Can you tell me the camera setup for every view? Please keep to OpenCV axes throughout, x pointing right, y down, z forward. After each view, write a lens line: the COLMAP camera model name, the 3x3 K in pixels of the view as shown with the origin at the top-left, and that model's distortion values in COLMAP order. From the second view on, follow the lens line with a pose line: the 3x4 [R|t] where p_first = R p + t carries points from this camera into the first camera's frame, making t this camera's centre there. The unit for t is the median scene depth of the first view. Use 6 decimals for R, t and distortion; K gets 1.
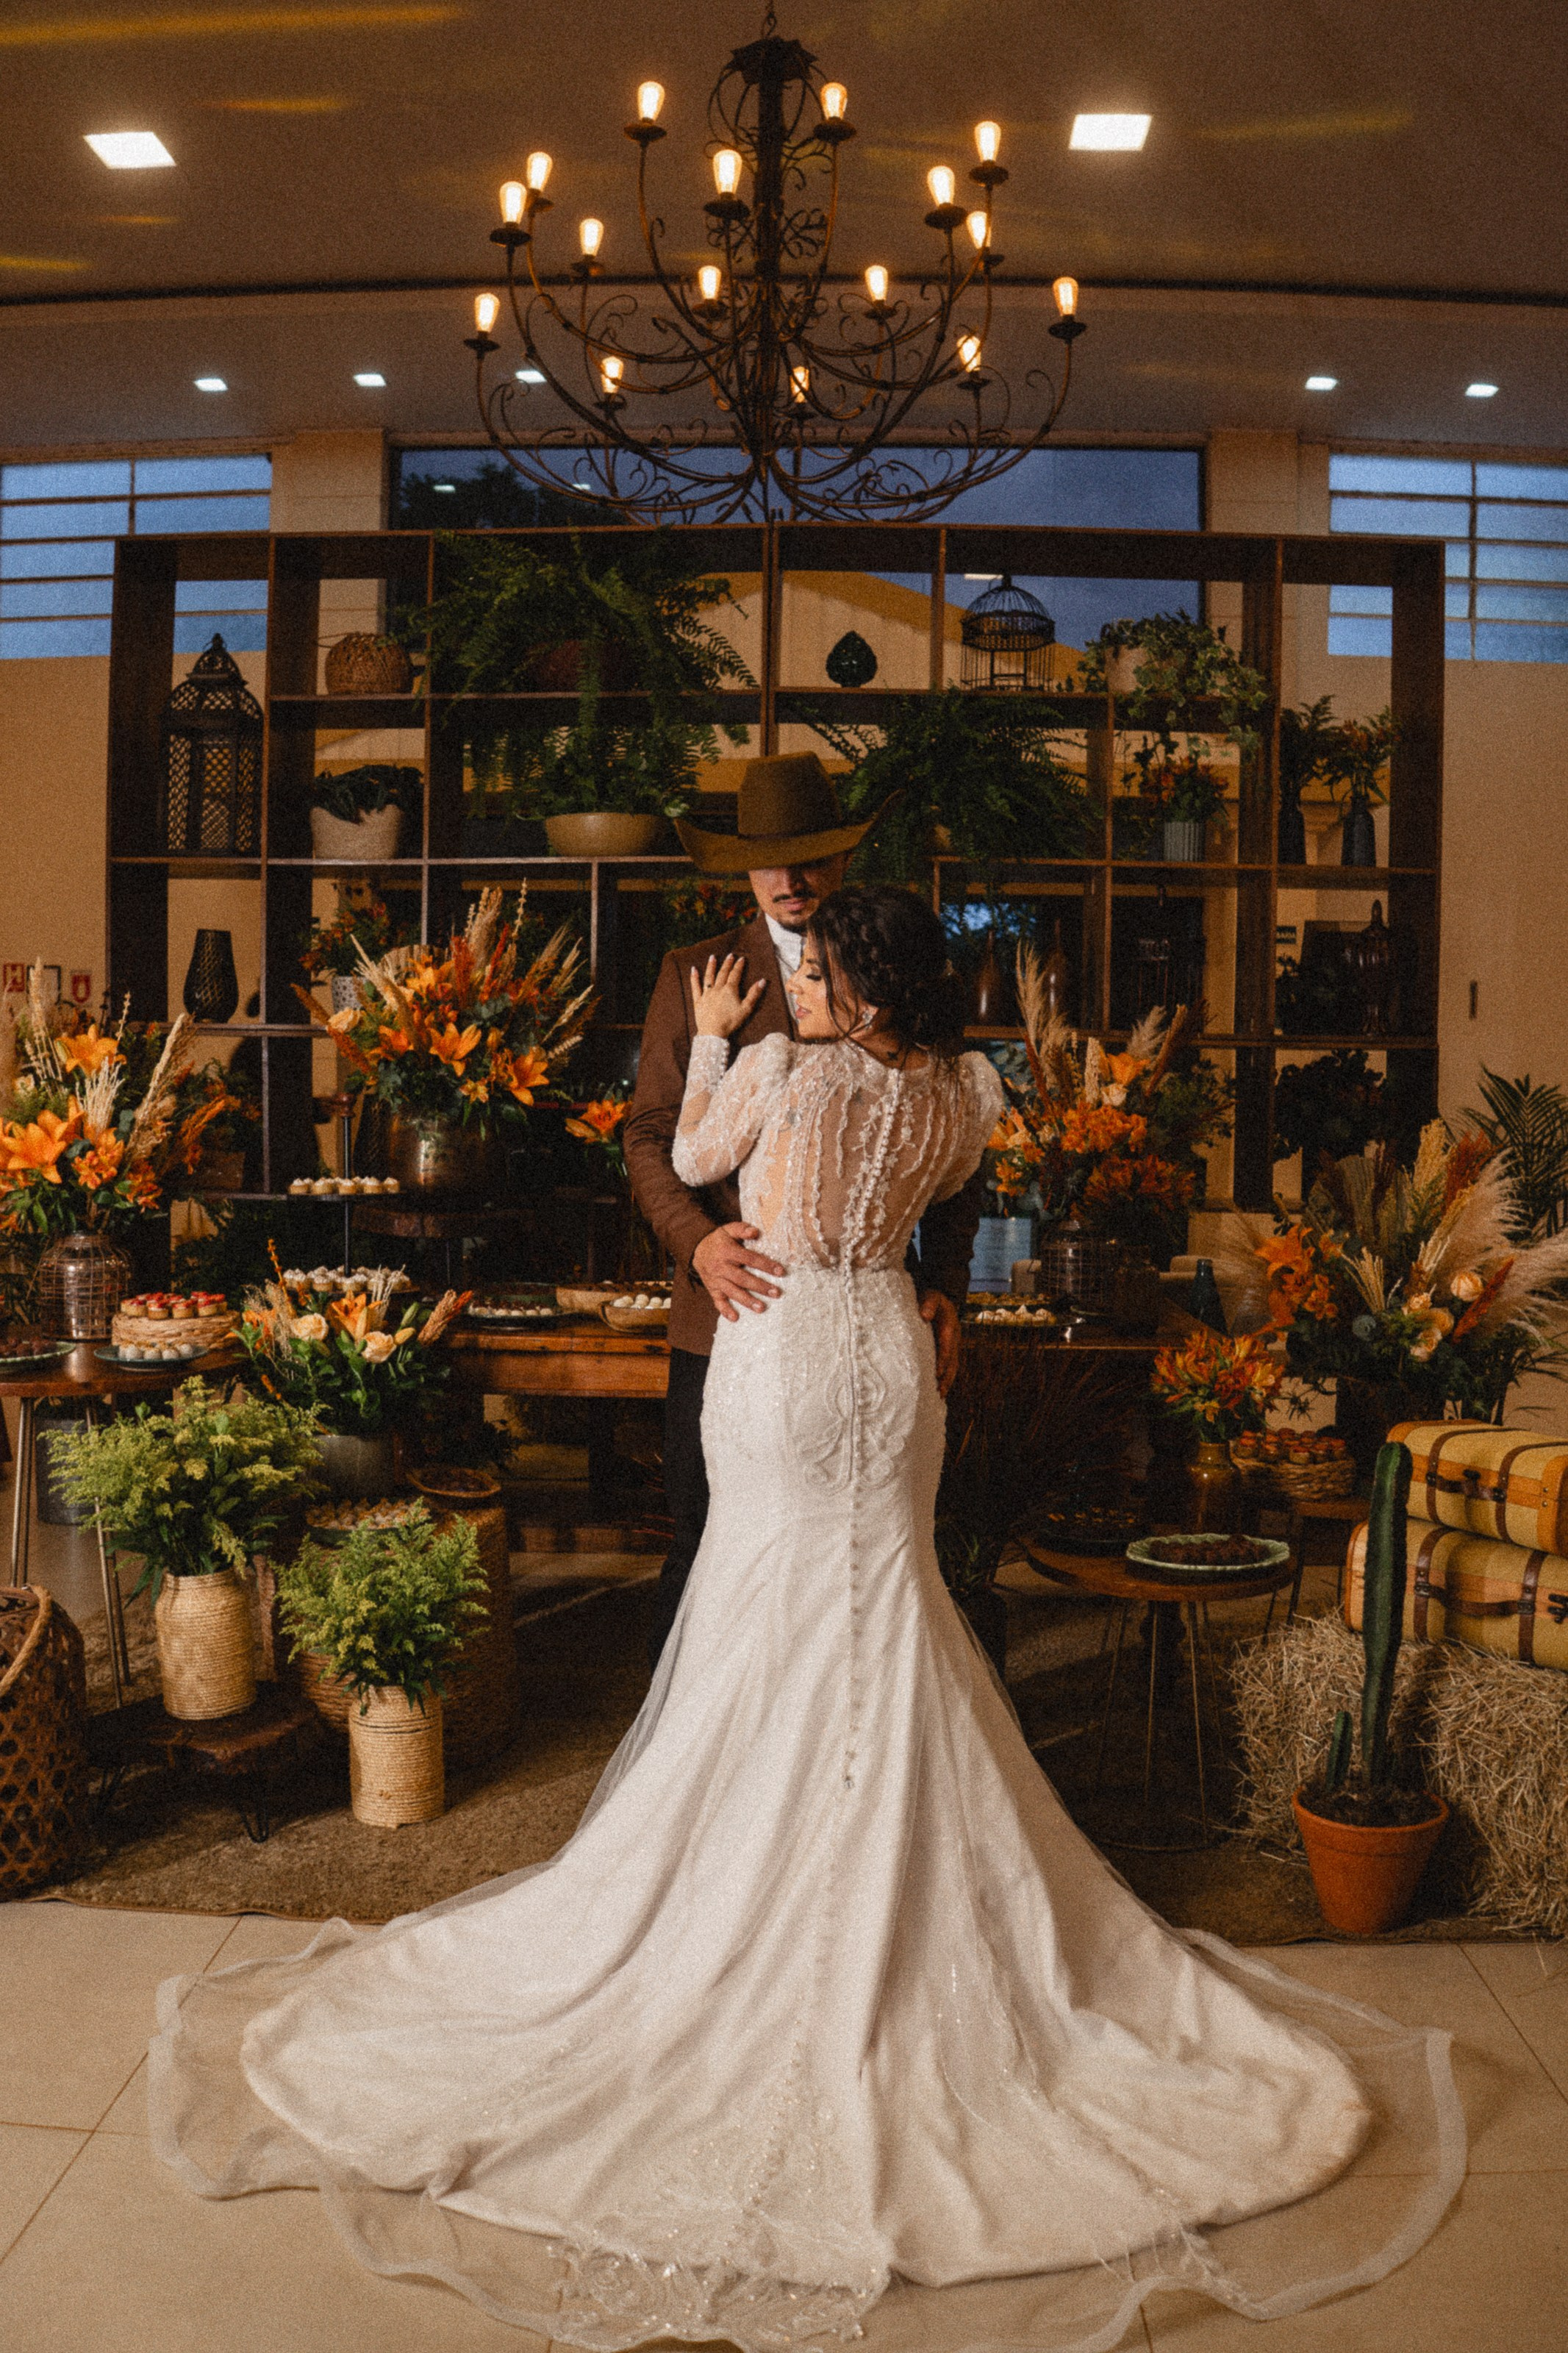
lens RADIAL K [[1914.1, 0, 784.0], [0, 1914.1, 1176.5], [0, 0, 1]] dist [-0.003232, -0.000470]
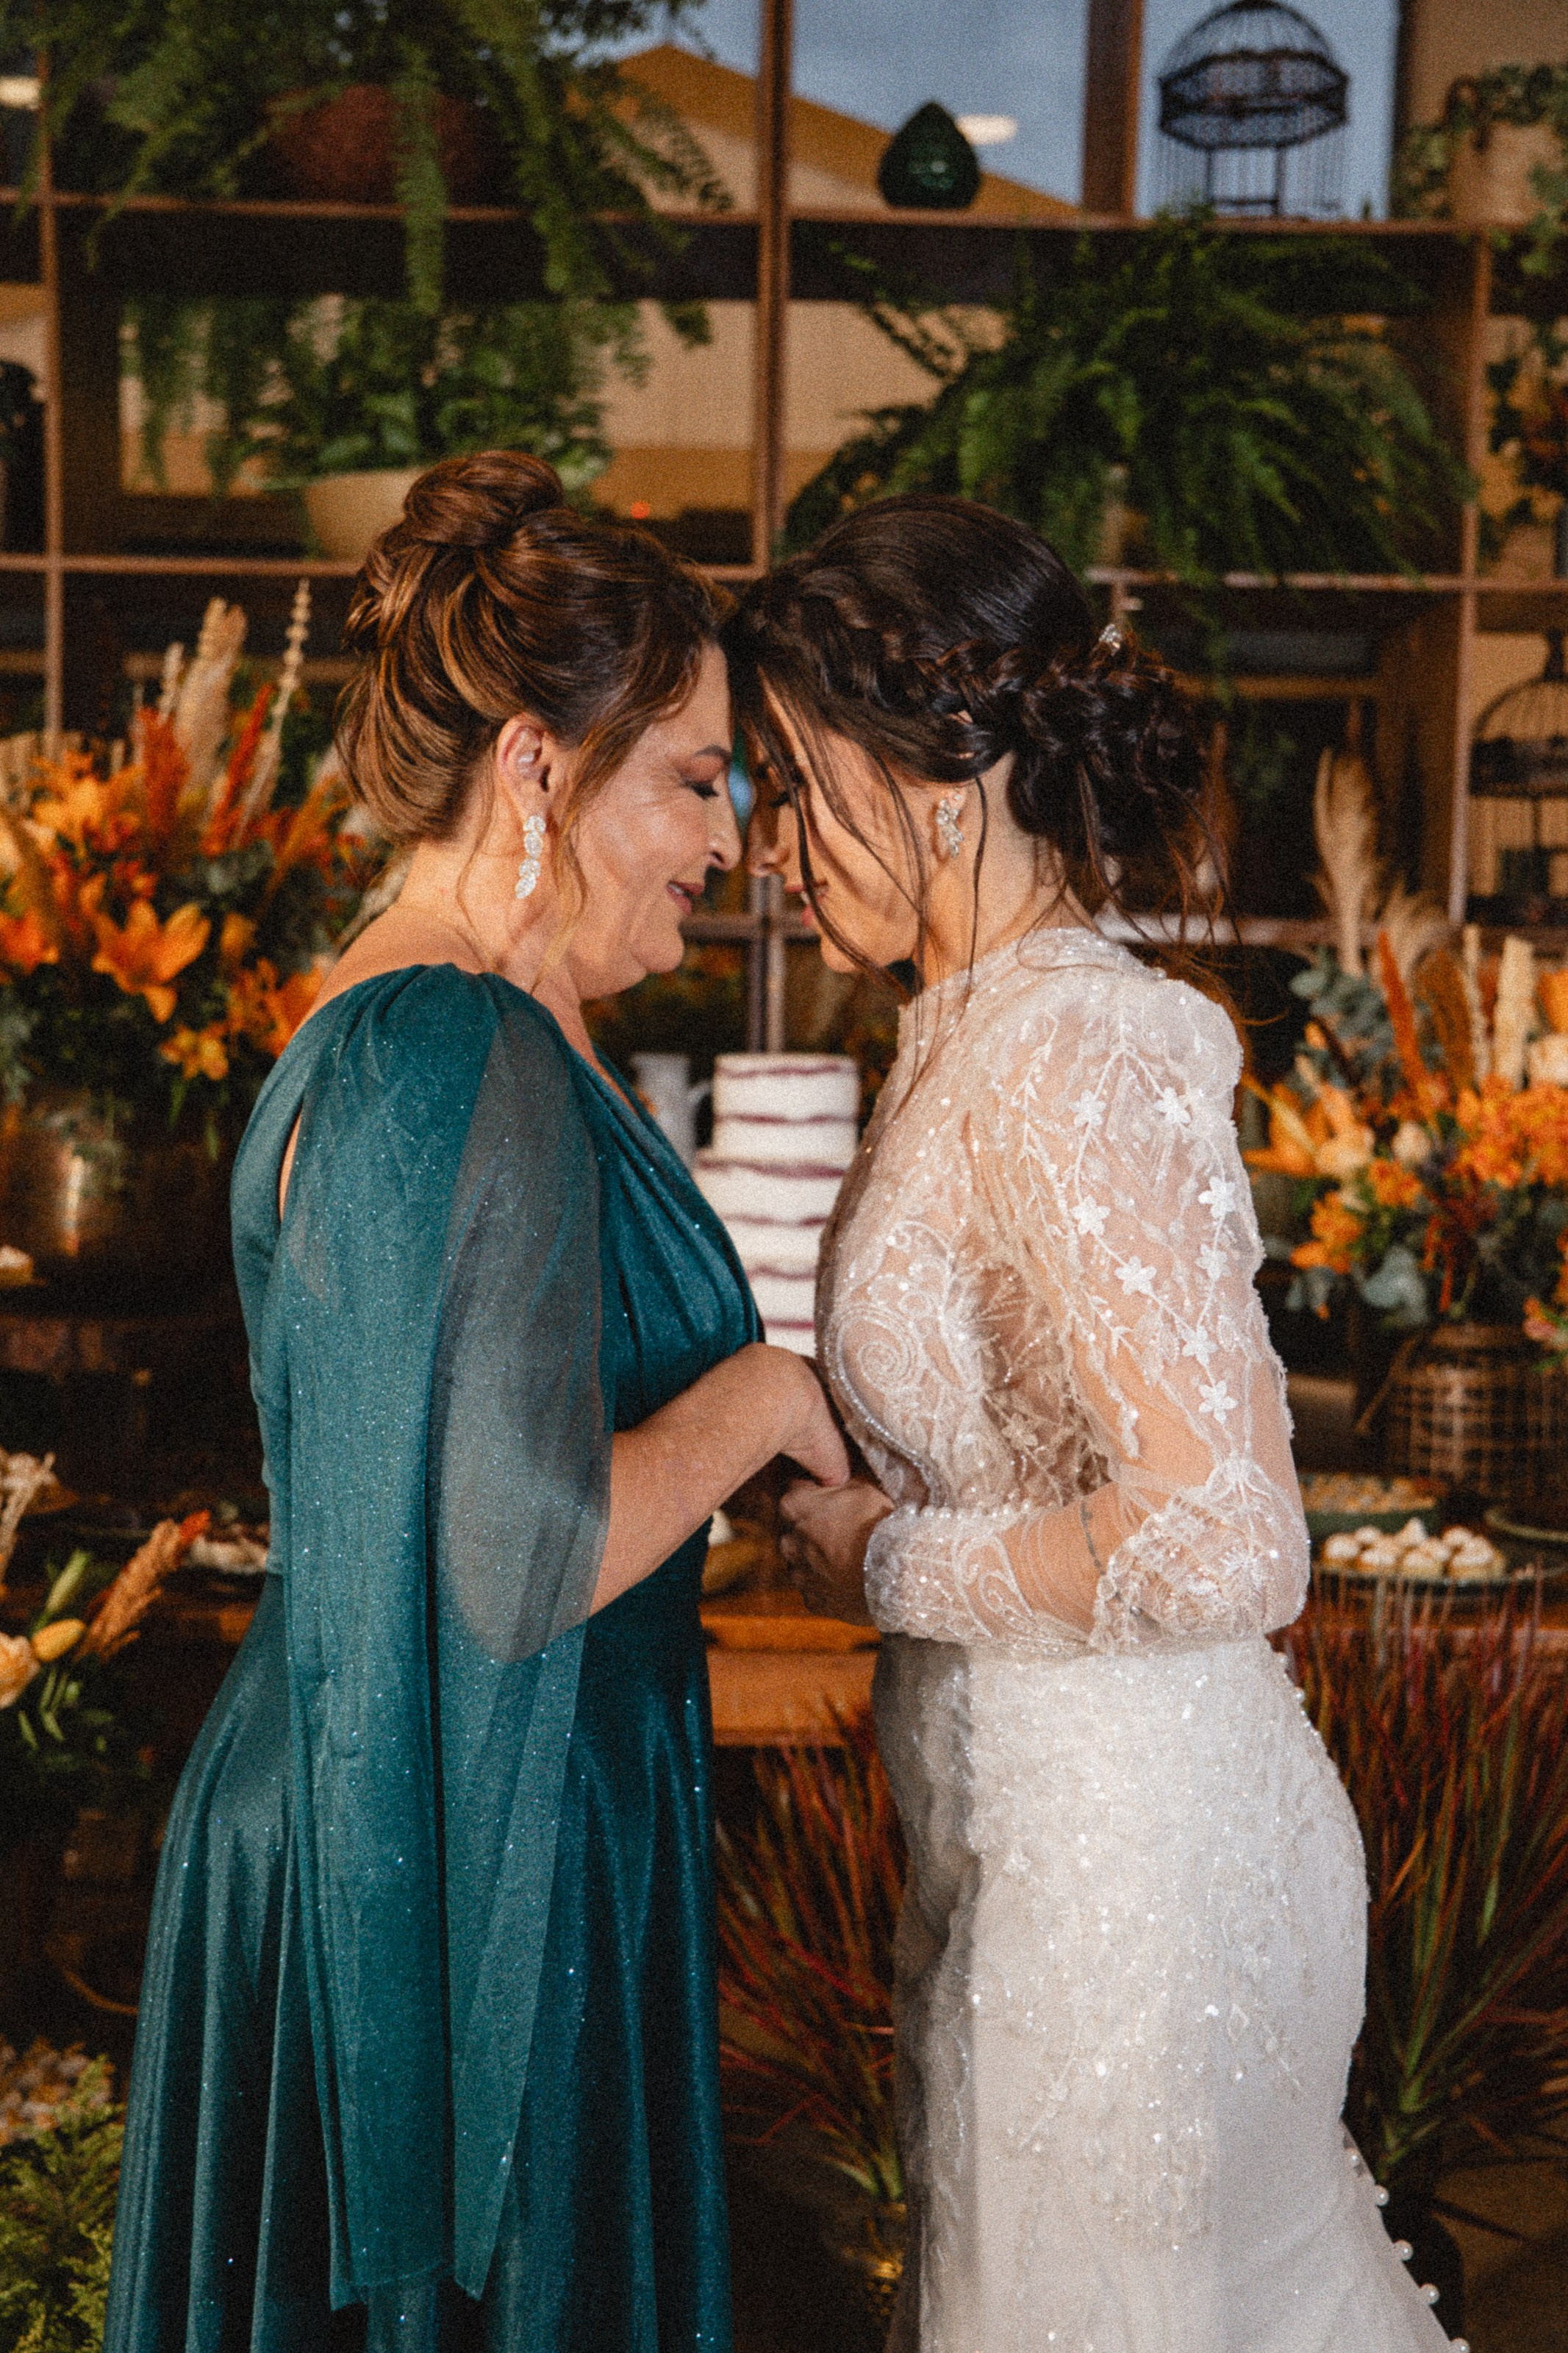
lens RADIAL K [[3003.3, 0, 784.0], [0, 3003.3, 1176.5], [0, 0, 1]] dist [0.145688, 0.658144]
pose [[0.997358, -0.001272, 0.072629, -0.072405], [0.000793, 0.999978, 0.006616, -0.019287], [-0.072635, -0.006541, 0.997337, 0.263567]]
